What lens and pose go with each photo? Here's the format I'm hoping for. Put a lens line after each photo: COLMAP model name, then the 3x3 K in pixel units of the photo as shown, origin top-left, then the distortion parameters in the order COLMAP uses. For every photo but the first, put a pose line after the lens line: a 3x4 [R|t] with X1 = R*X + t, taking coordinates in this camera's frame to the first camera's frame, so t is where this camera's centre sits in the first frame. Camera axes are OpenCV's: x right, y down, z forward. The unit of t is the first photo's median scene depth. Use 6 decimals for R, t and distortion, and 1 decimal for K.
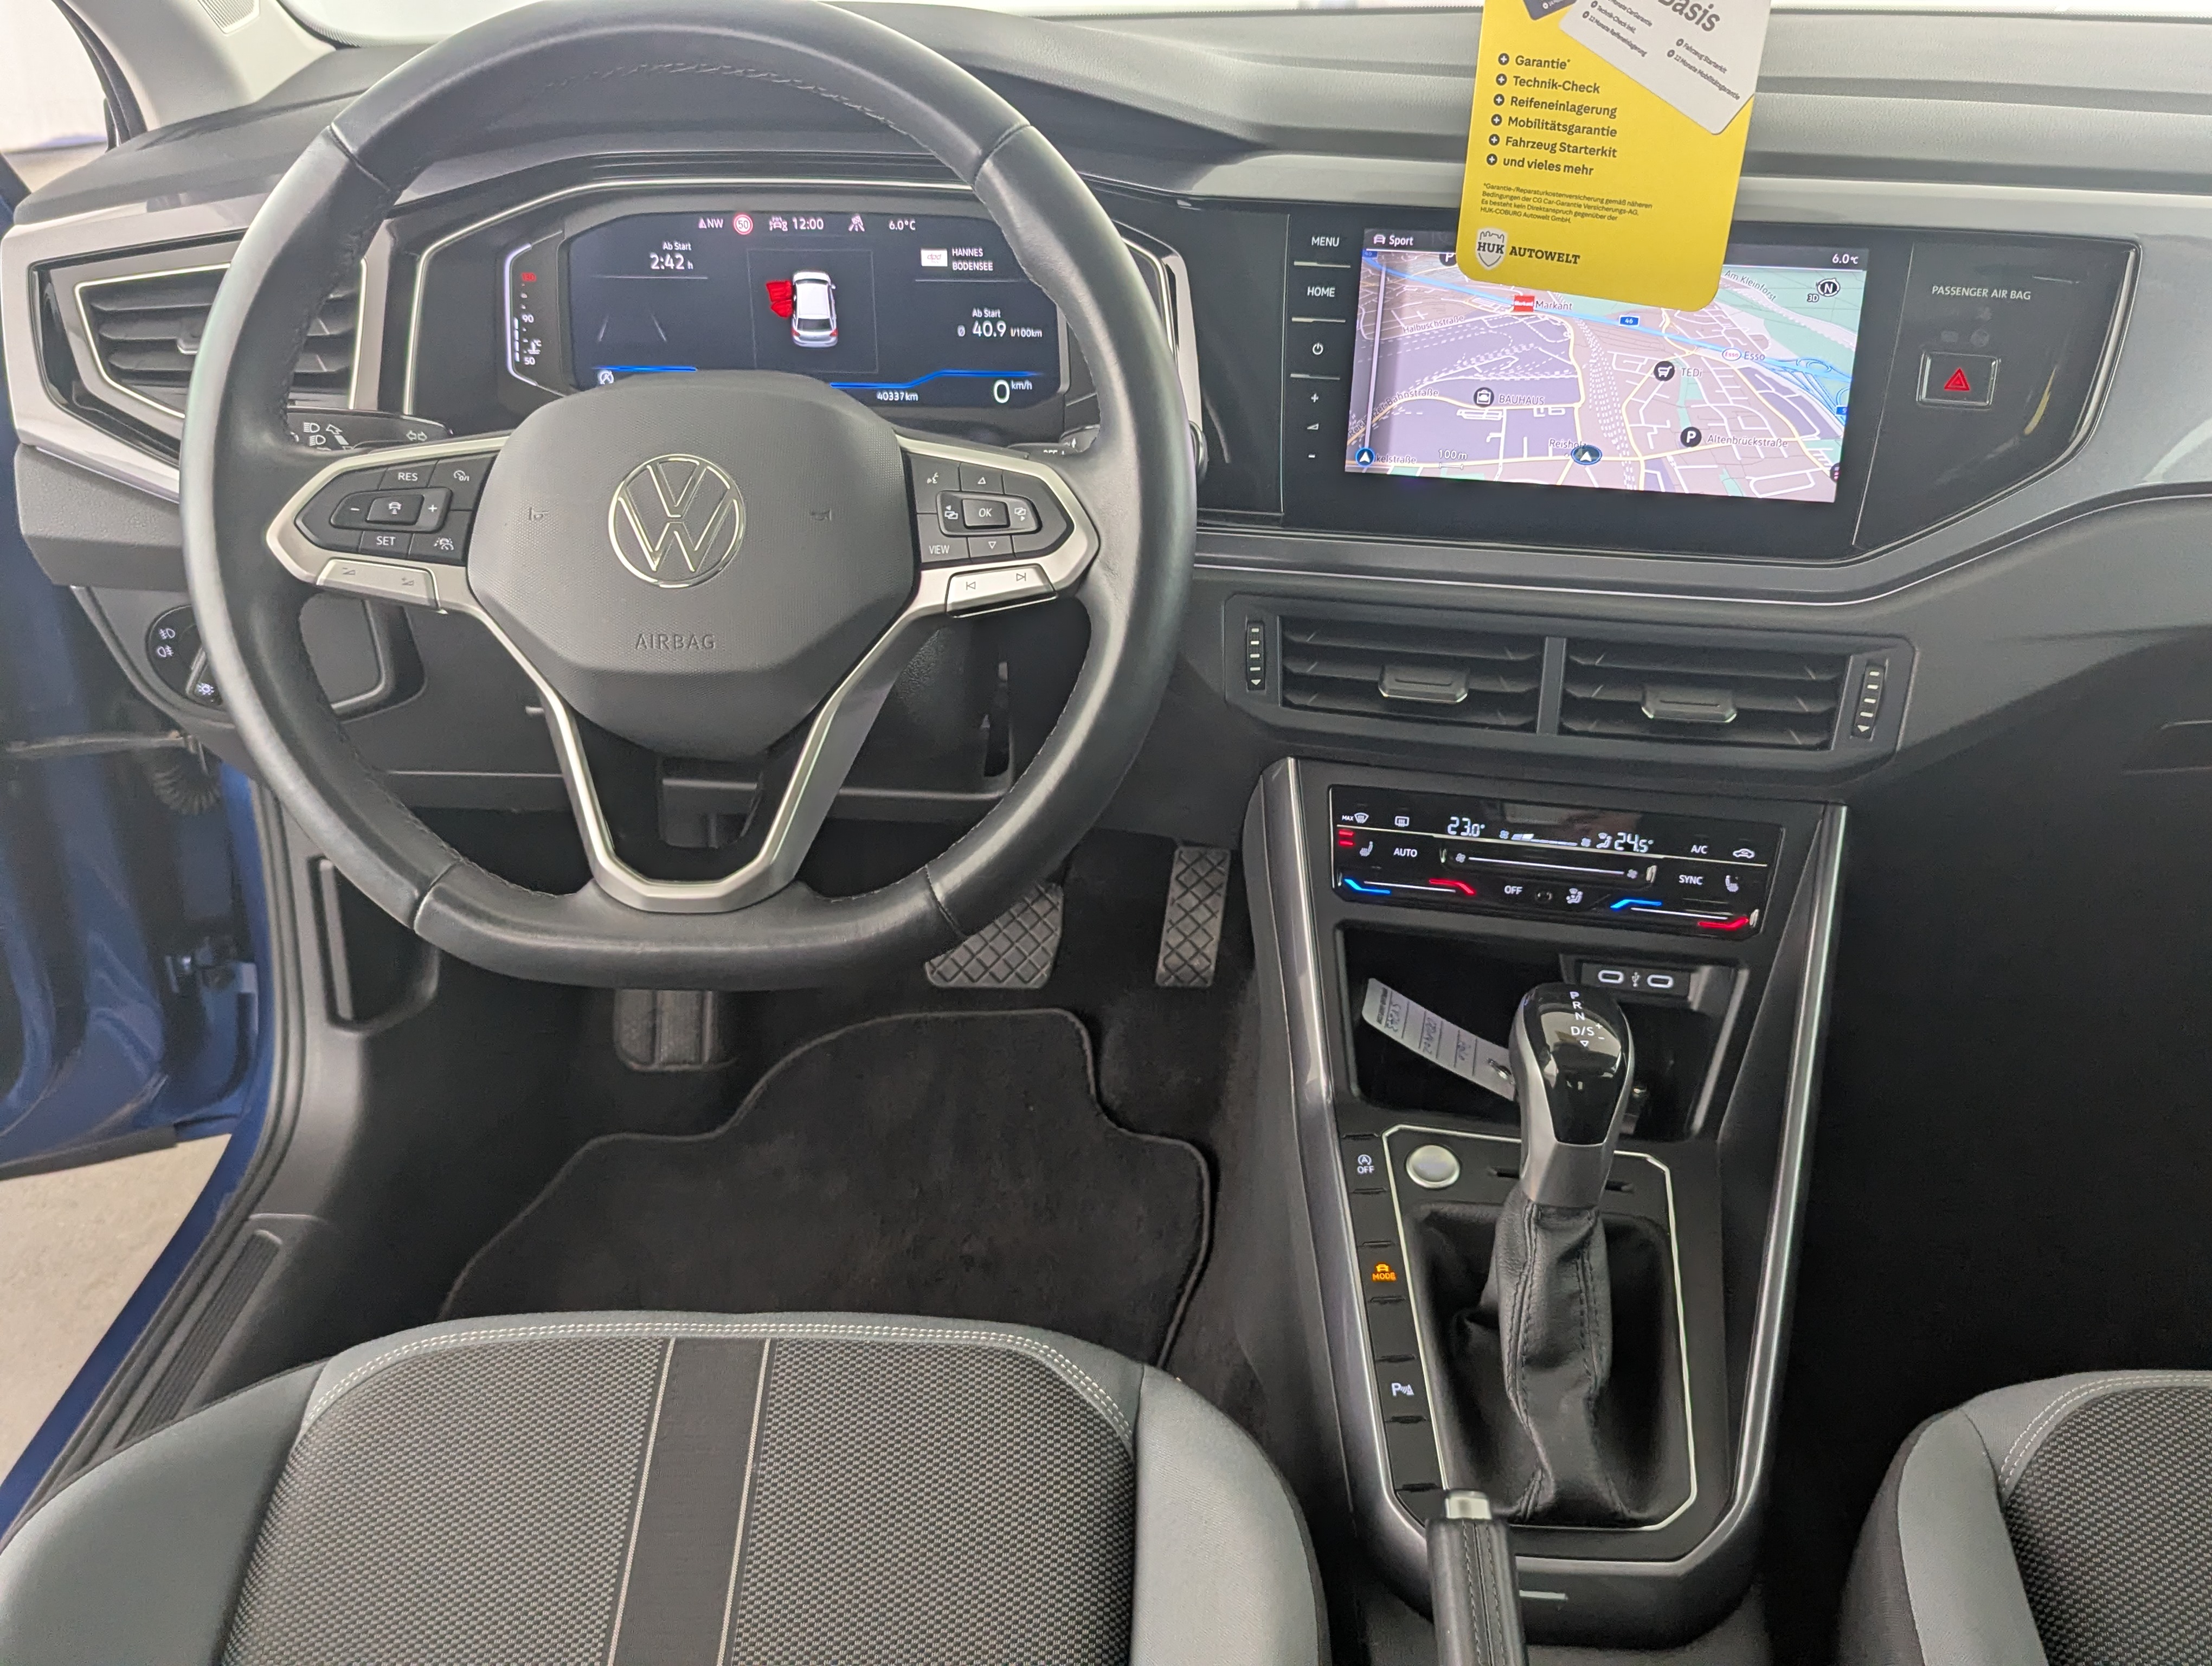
lens RADIAL K [[1966.4, 0, 1095.2], [0, 1966.4, 809.2], [0, 0, 1]] dist [0.045958, -0.026163]
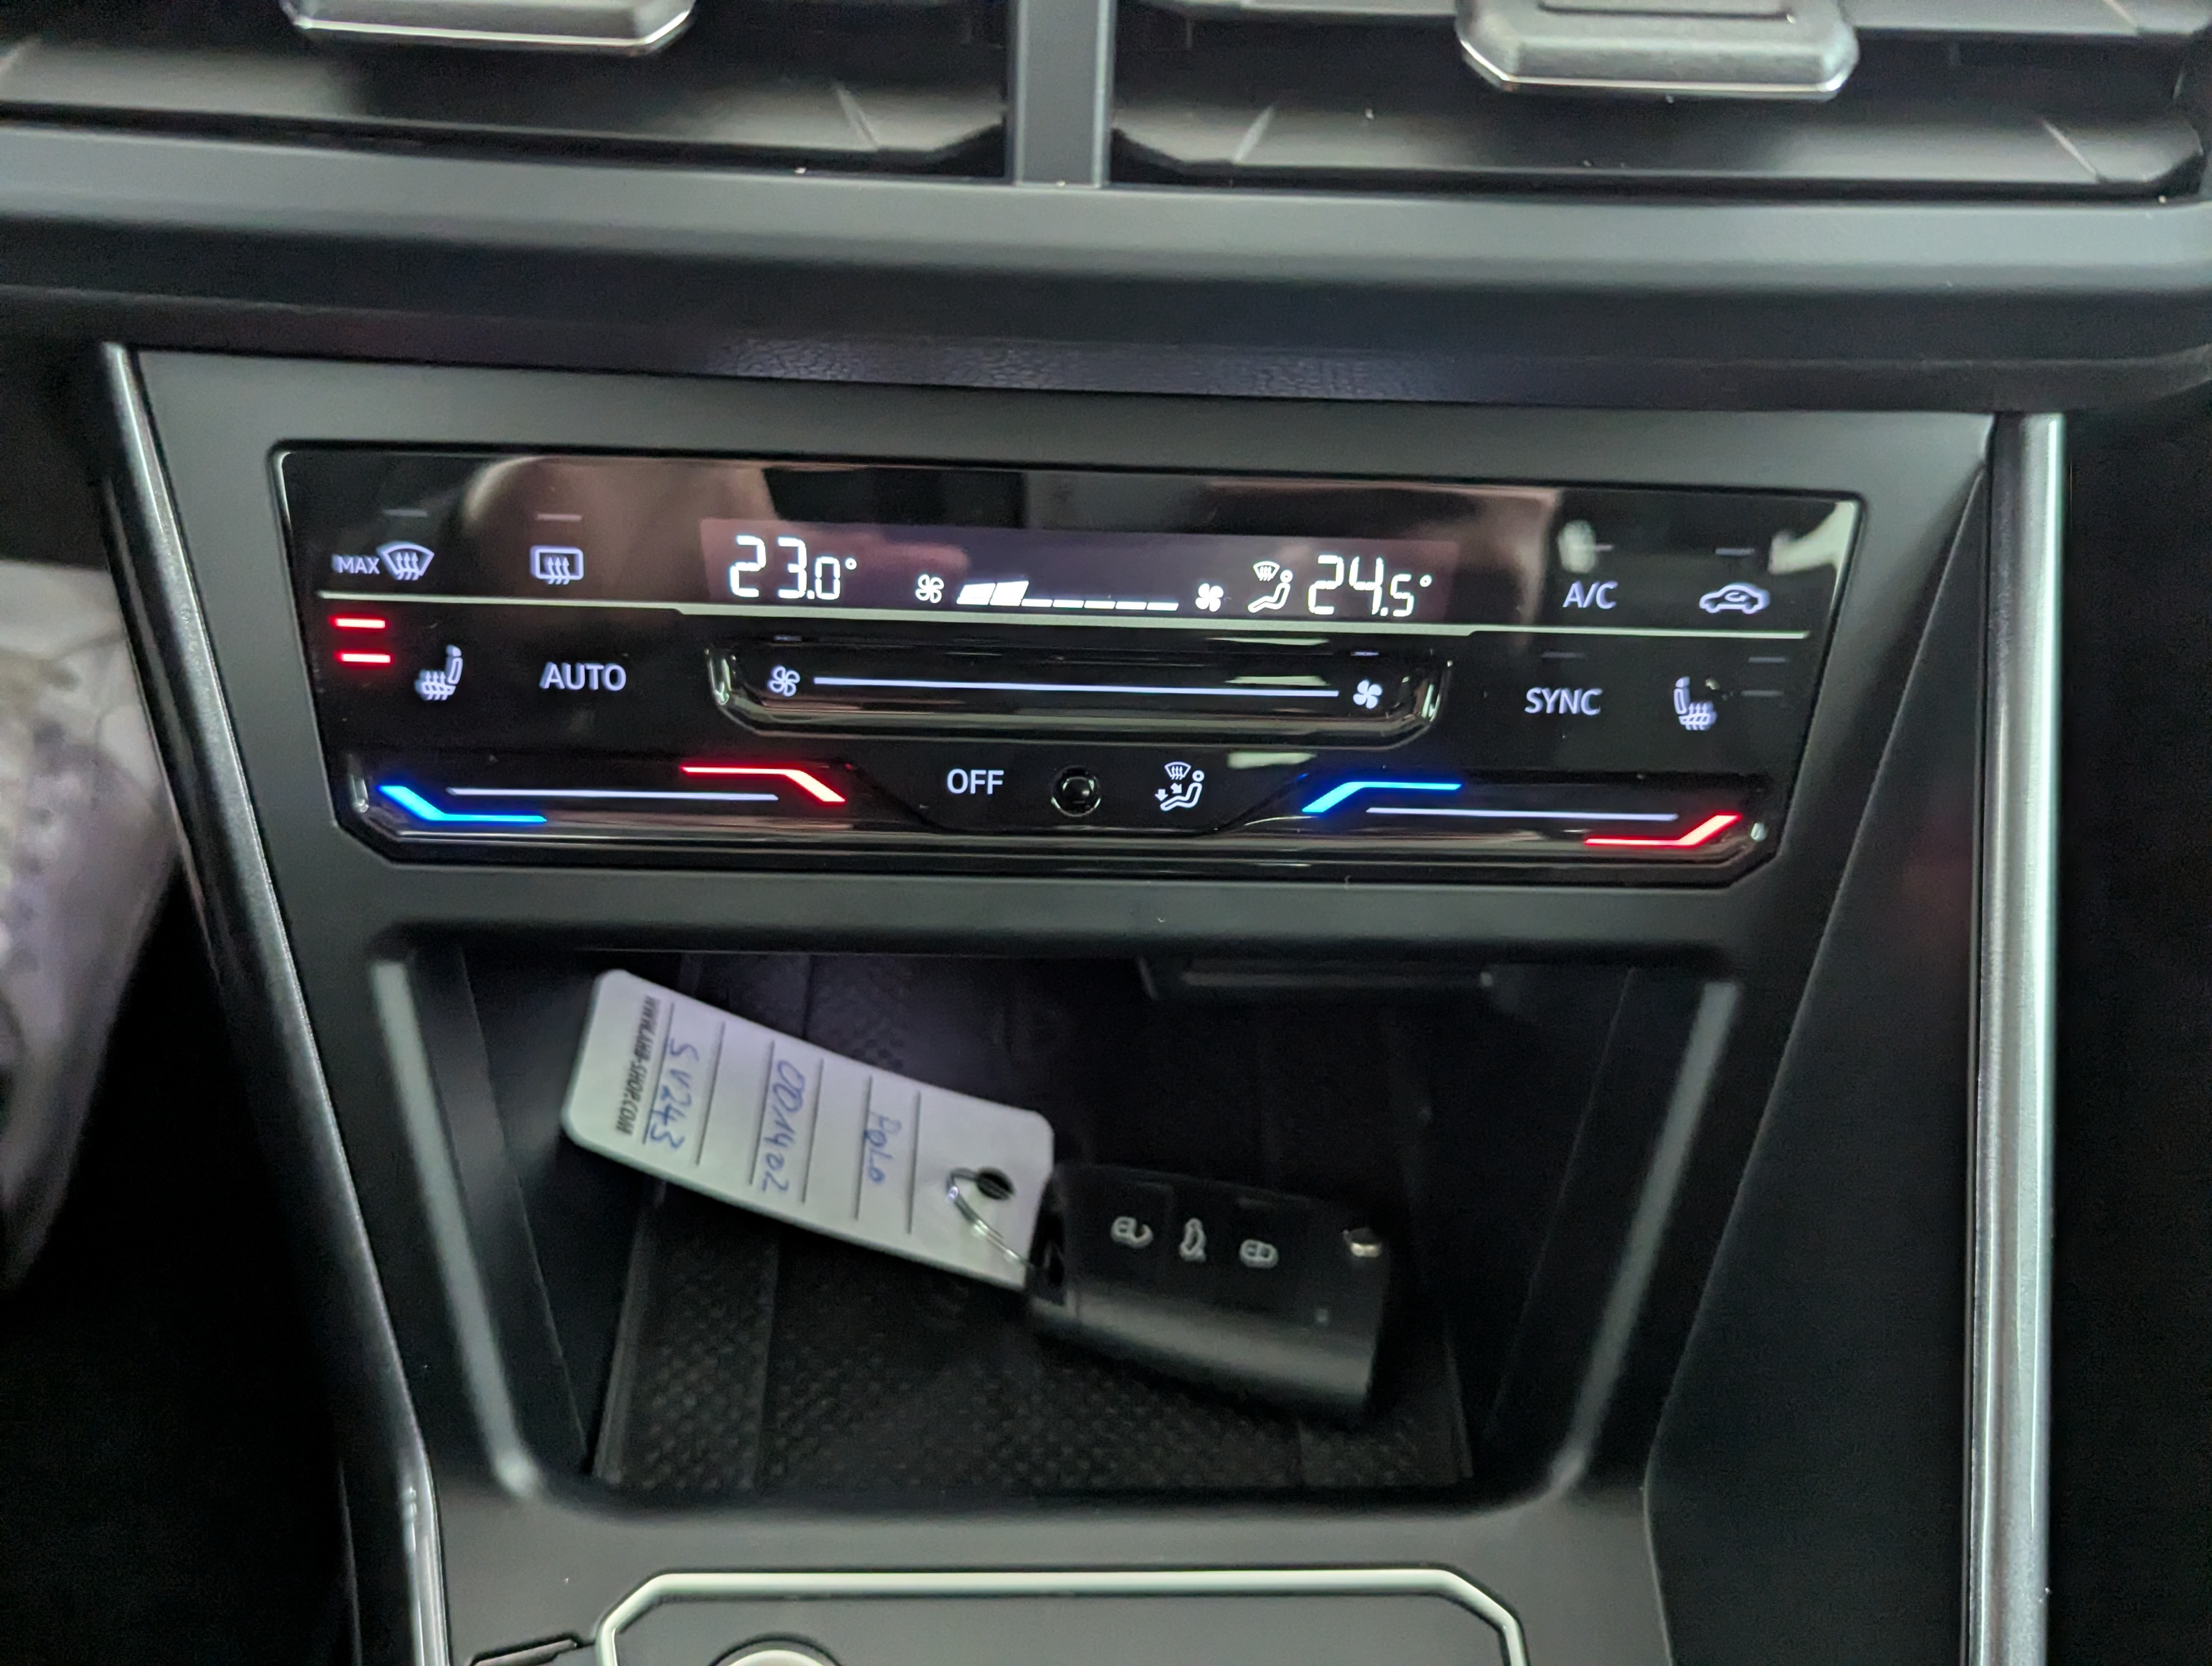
lens RADIAL K [[1966.4, 0, 1095.2], [0, 1966.4, 809.2], [0, 0, 1]] dist [0.045958, -0.026163]
pose [[0.967002, -0.111569, 0.229040, 0.163845], [0.058102, 0.971898, 0.228121, -0.019202], [-0.248055, -0.207285, 0.946309, 0.727263]]
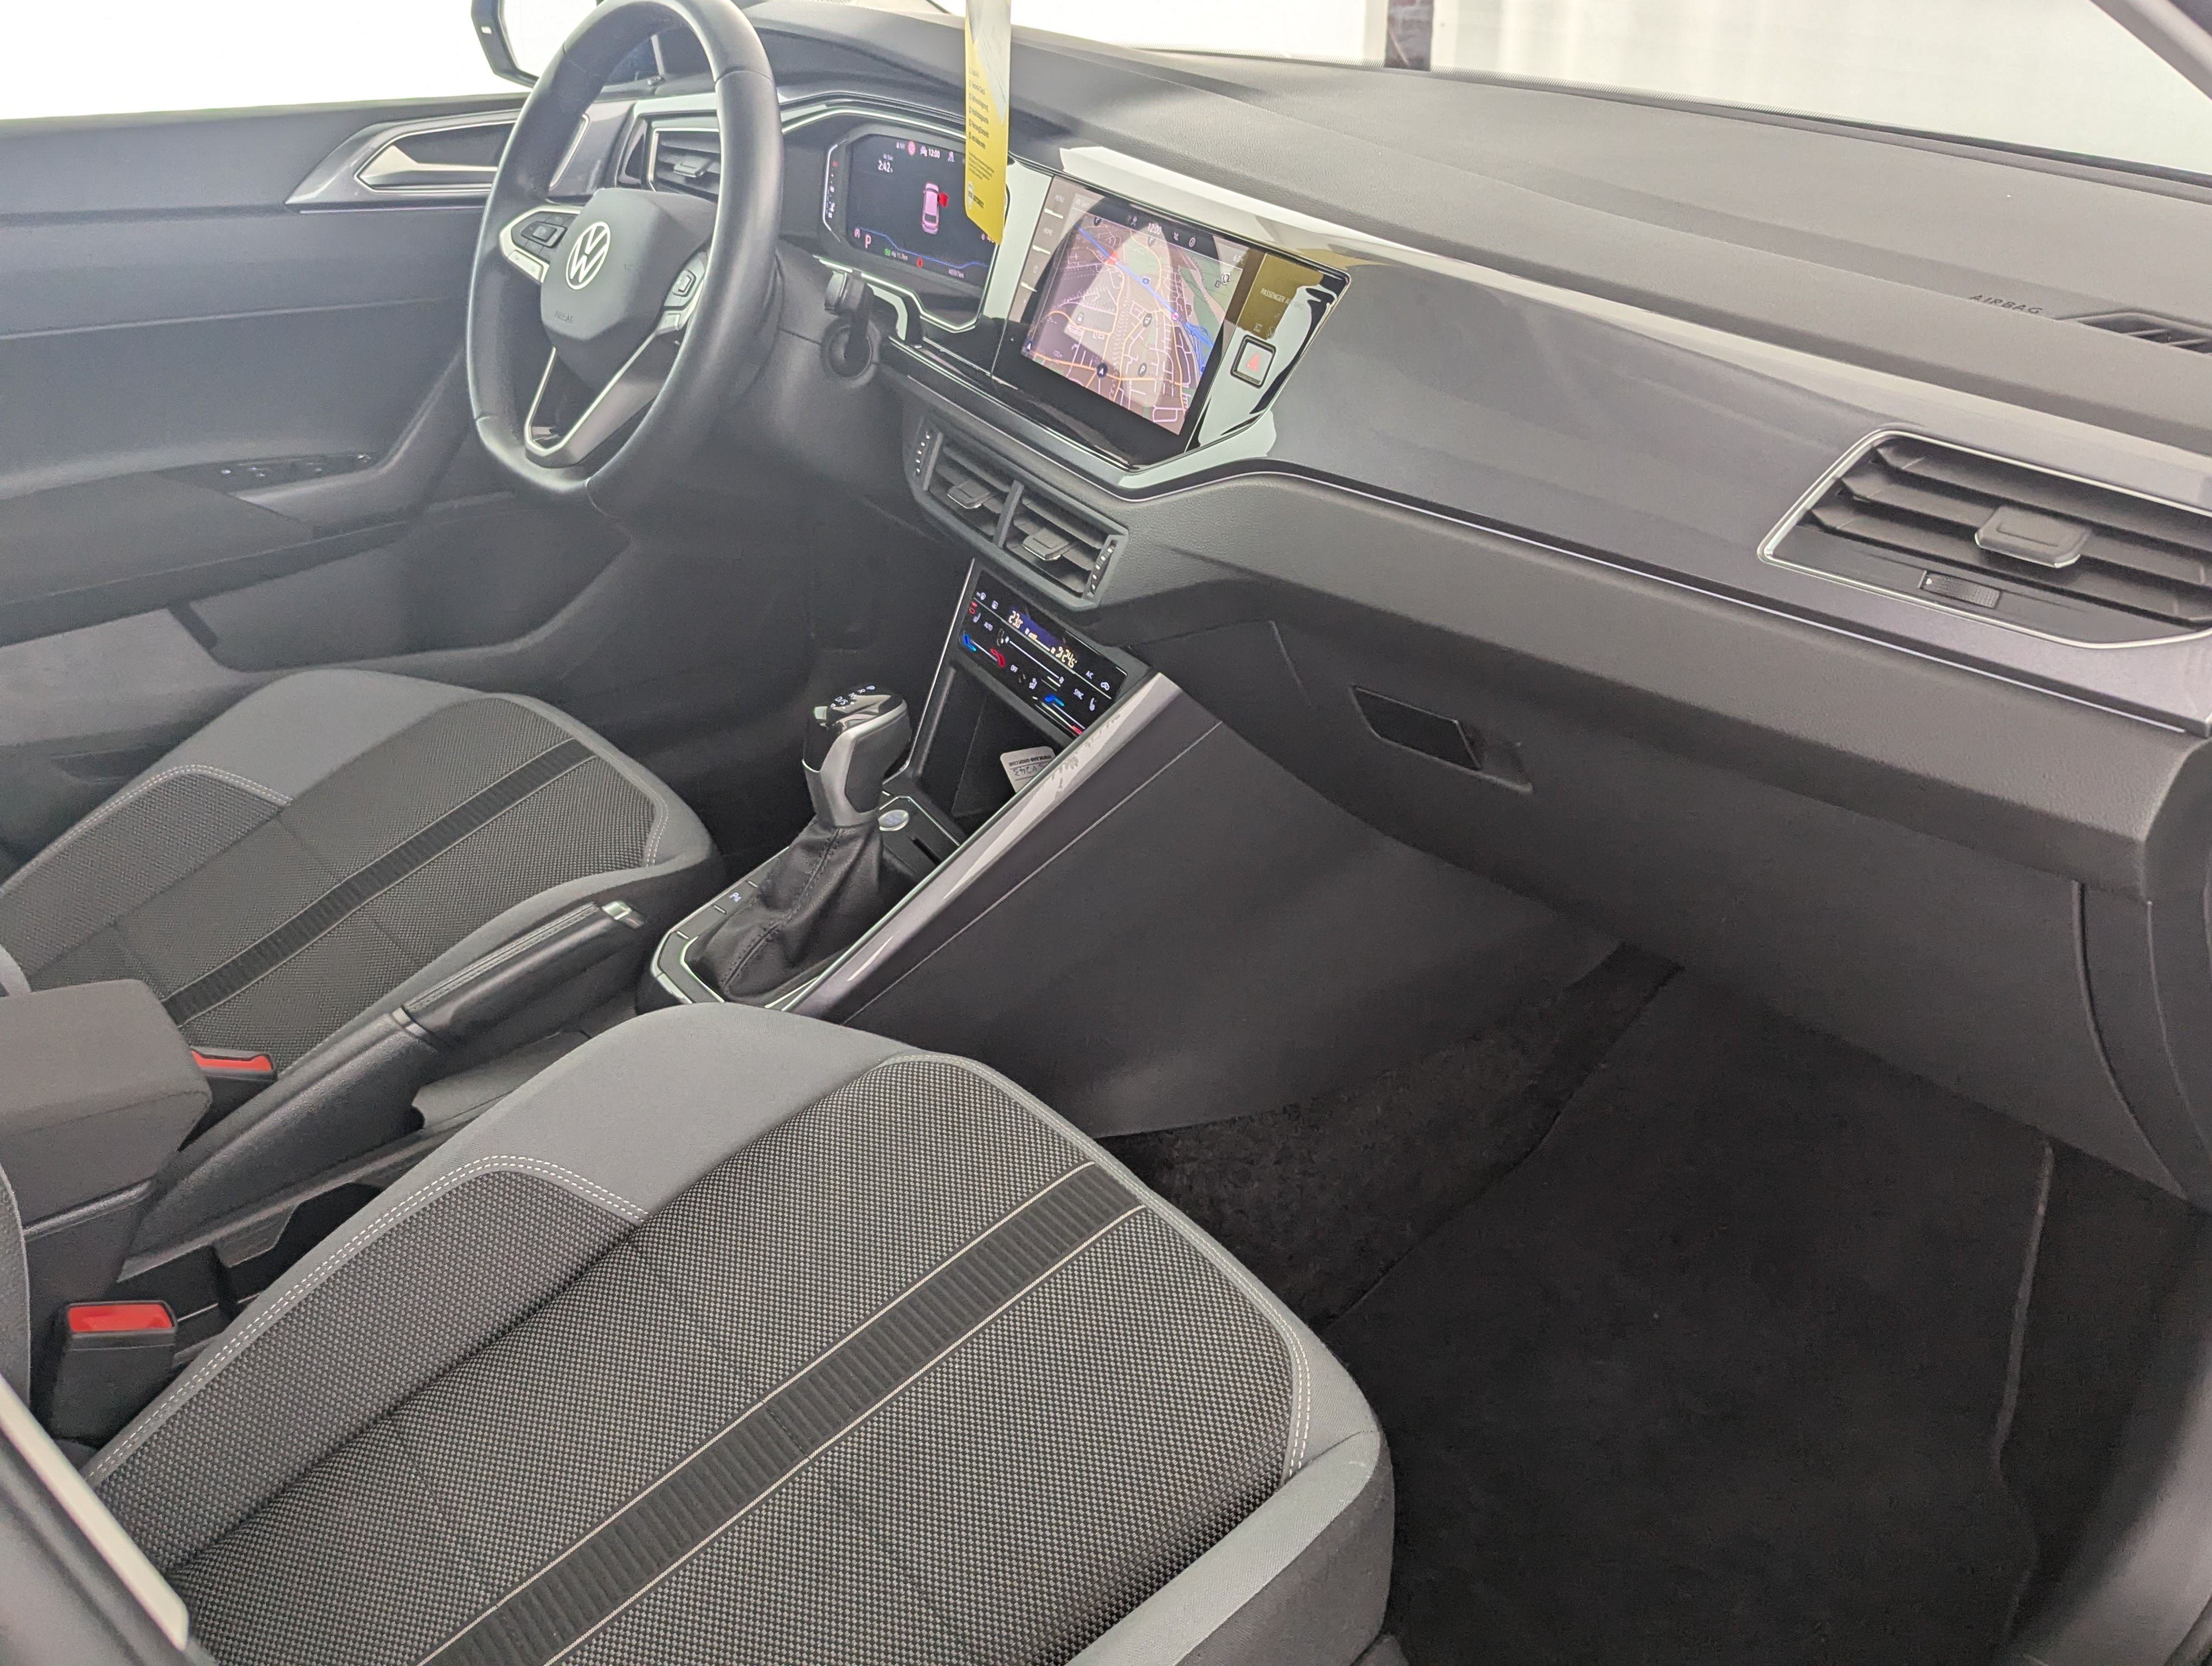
lens RADIAL K [[1966.4, 0, 1095.2], [0, 1966.4, 809.2], [0, 0, 1]] dist [0.045958, -0.026163]
pose [[0.642337, 0.354125, -0.679705, 1.236096], [-0.377969, 0.917874, 0.121021, -0.058555], [0.666740, 0.179171, 0.723433, 0.044890]]
